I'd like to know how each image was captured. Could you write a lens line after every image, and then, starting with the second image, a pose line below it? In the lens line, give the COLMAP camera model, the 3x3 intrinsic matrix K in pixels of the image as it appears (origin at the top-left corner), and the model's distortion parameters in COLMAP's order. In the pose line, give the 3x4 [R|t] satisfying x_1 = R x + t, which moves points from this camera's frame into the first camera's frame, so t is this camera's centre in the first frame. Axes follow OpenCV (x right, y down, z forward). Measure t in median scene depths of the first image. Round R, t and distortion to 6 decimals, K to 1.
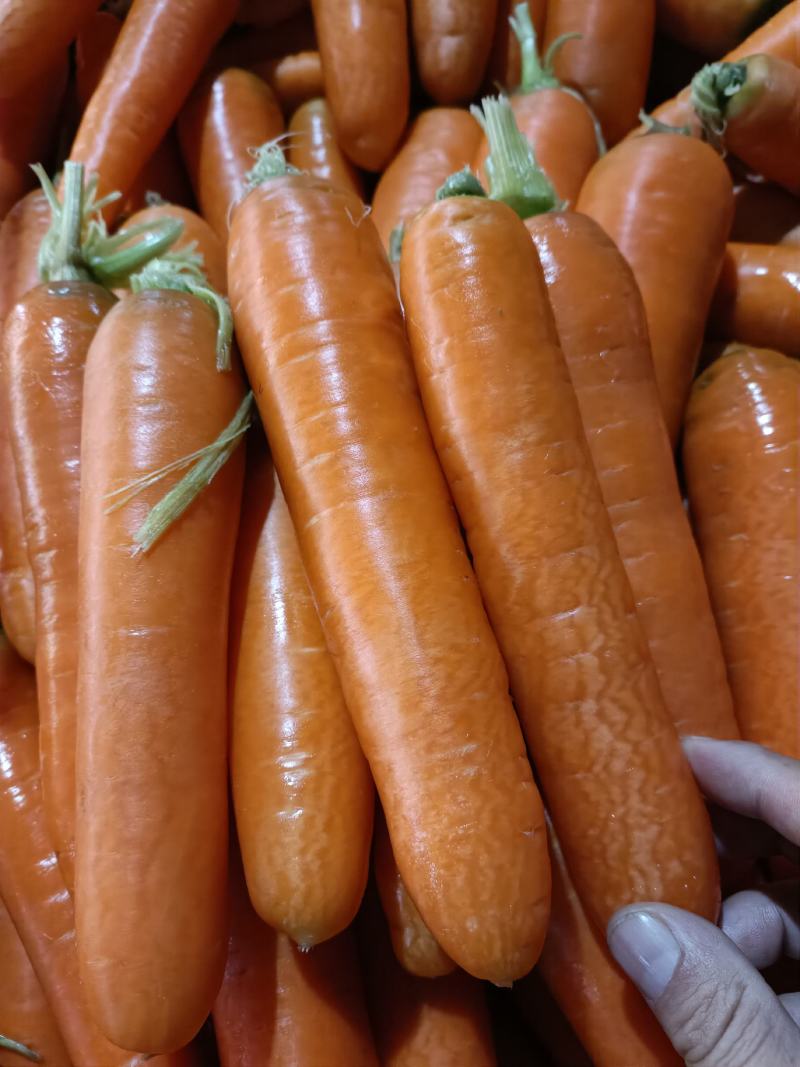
lens RADIAL K [[824.8, 0, 399.5], [0, 824.8, 558.6], [0, 0, 1]] dist [0.085199, -0.103153]
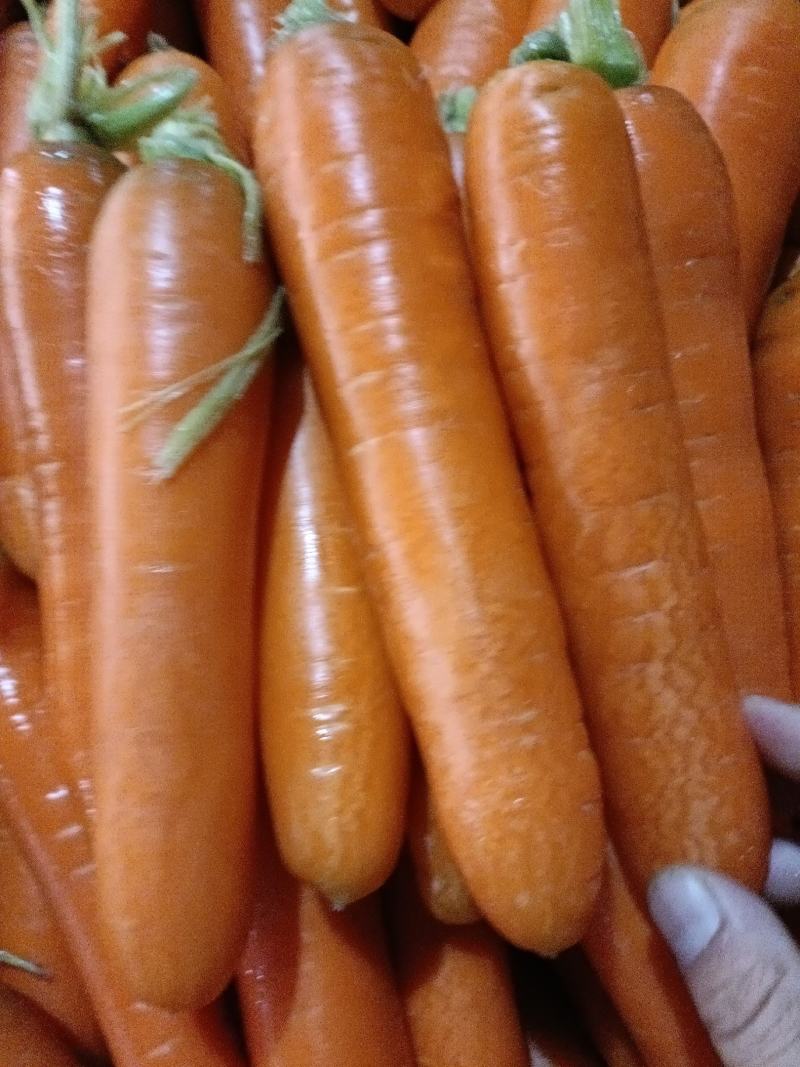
lens RADIAL K [[824.8, 0, 399.5], [0, 824.8, 558.6], [0, 0, 1]] dist [0.085199, -0.103153]
pose [[0.999014, 0.038850, 0.021473, -0.073402], [-0.041451, 0.989544, 0.138145, -0.054536], [-0.015882, -0.138899, 0.990179, 0.108233]]
